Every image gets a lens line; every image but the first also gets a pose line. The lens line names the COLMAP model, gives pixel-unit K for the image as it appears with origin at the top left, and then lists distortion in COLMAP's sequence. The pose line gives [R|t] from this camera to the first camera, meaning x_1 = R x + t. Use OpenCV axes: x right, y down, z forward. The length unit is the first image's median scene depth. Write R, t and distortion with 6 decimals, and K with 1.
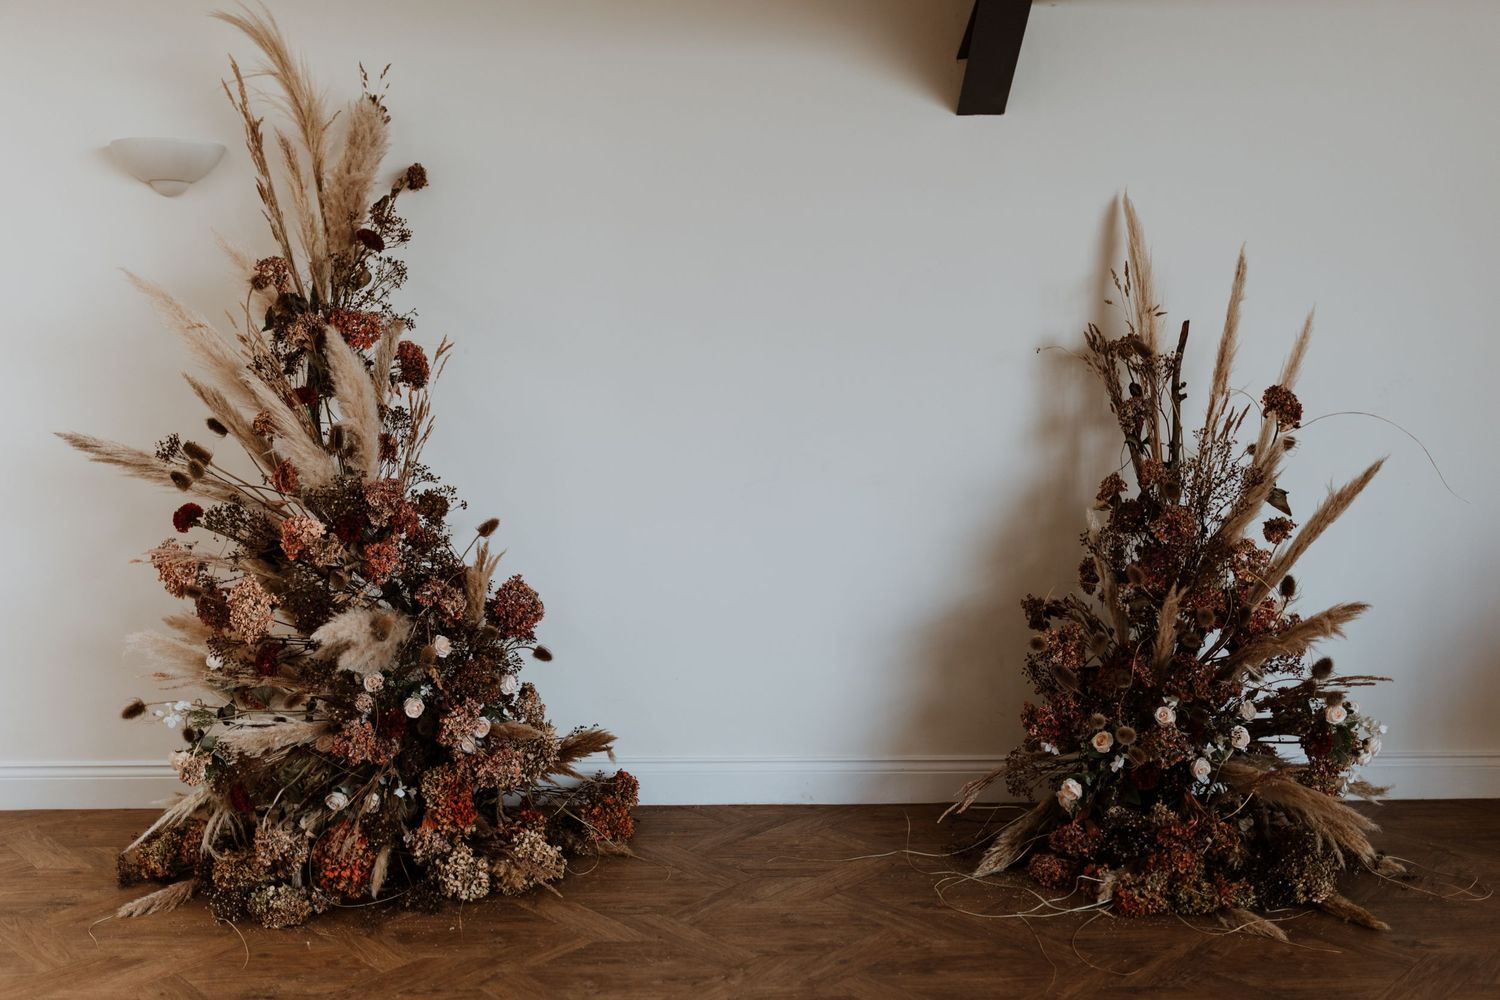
lens RADIAL K [[1492.0, 0, 750.0], [0, 1492.0, 500.0], [0, 0, 1]] dist [0.004368, 0.031929]
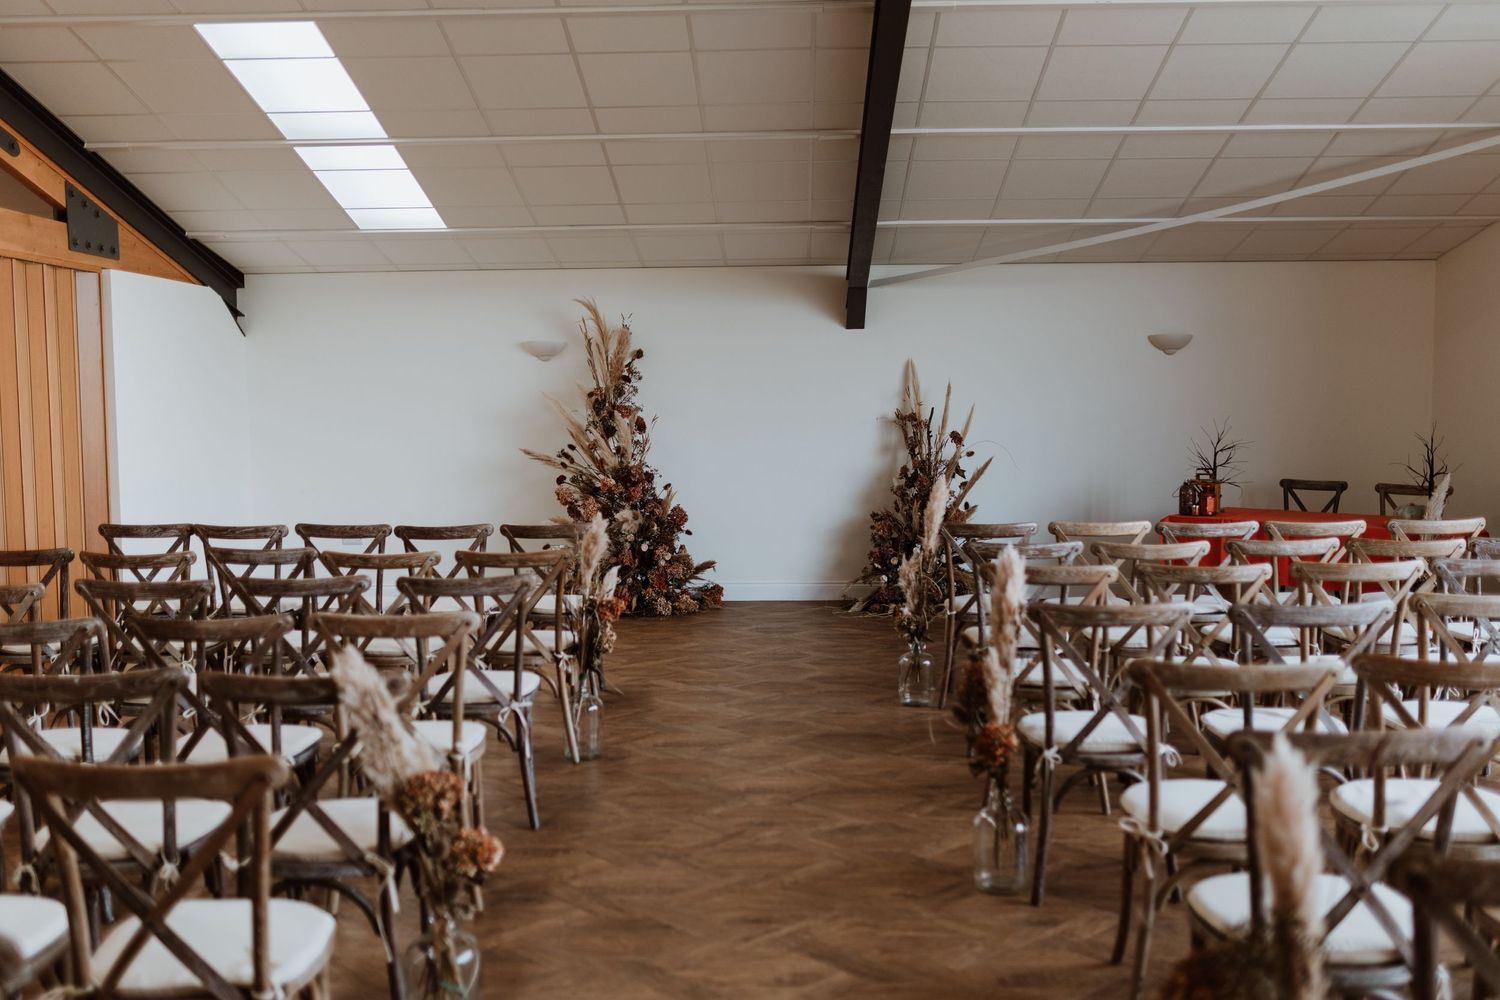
lens RADIAL K [[1492.0, 0, 750.0], [0, 1492.0, 500.0], [0, 0, 1]] dist [0.004368, 0.031929]
pose [[0.999346, -0.001450, -0.036128, 0.068298], [-0.000533, 0.998496, -0.054829, 0.194954], [0.036153, 0.054812, 0.997842, -1.694151]]
